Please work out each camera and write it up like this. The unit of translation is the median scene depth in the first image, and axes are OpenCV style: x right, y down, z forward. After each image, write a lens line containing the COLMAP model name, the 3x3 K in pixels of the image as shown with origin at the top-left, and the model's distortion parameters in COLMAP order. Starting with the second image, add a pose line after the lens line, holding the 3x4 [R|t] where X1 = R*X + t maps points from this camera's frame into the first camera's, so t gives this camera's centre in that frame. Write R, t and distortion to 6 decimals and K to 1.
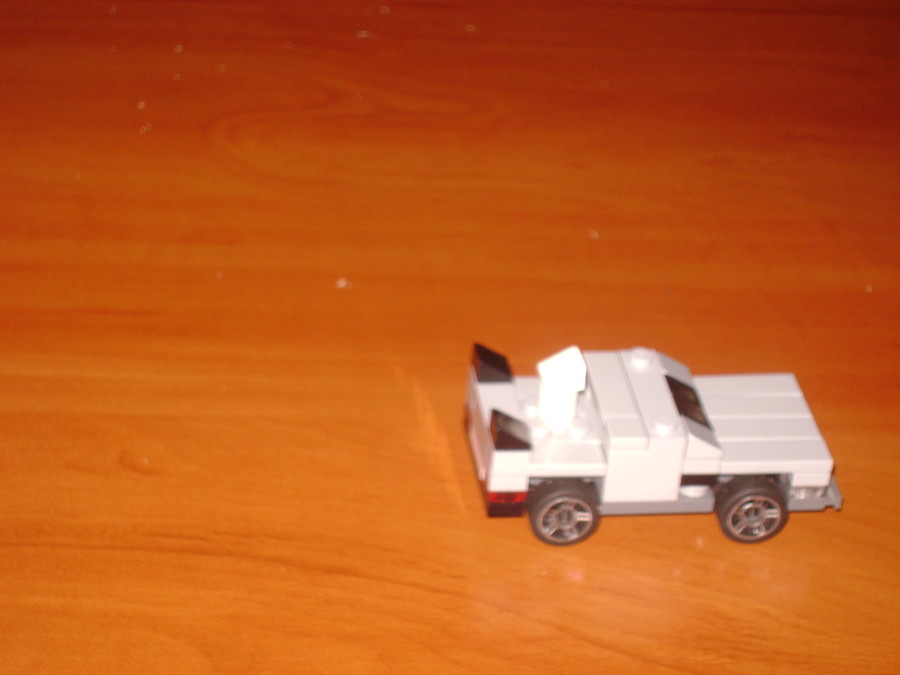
lens RADIAL K [[2573.8, 0, 450.0], [0, 2573.8, 337.5], [0, 0, 1]] dist [0.181230, -0.760146]
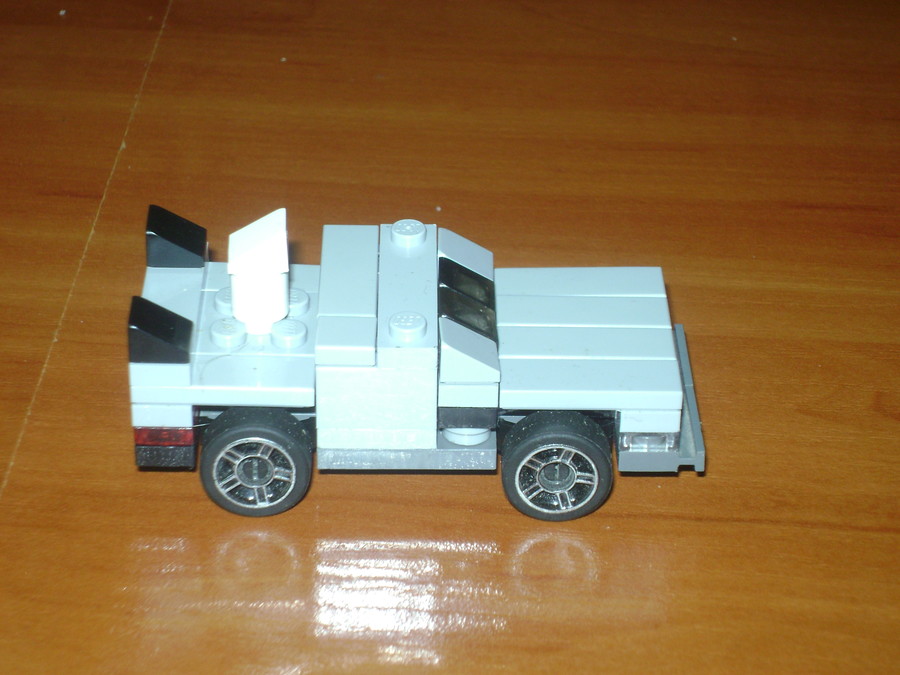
lens RADIAL K [[2573.8, 0, 450.0], [0, 2573.8, 337.5], [0, 0, 1]] dist [0.181230, -0.760146]
pose [[0.989008, 0.013380, -0.147252, 0.184664], [-0.016176, 0.999711, -0.017806, 0.046627], [0.146971, 0.019992, 0.988939, 0.367238]]
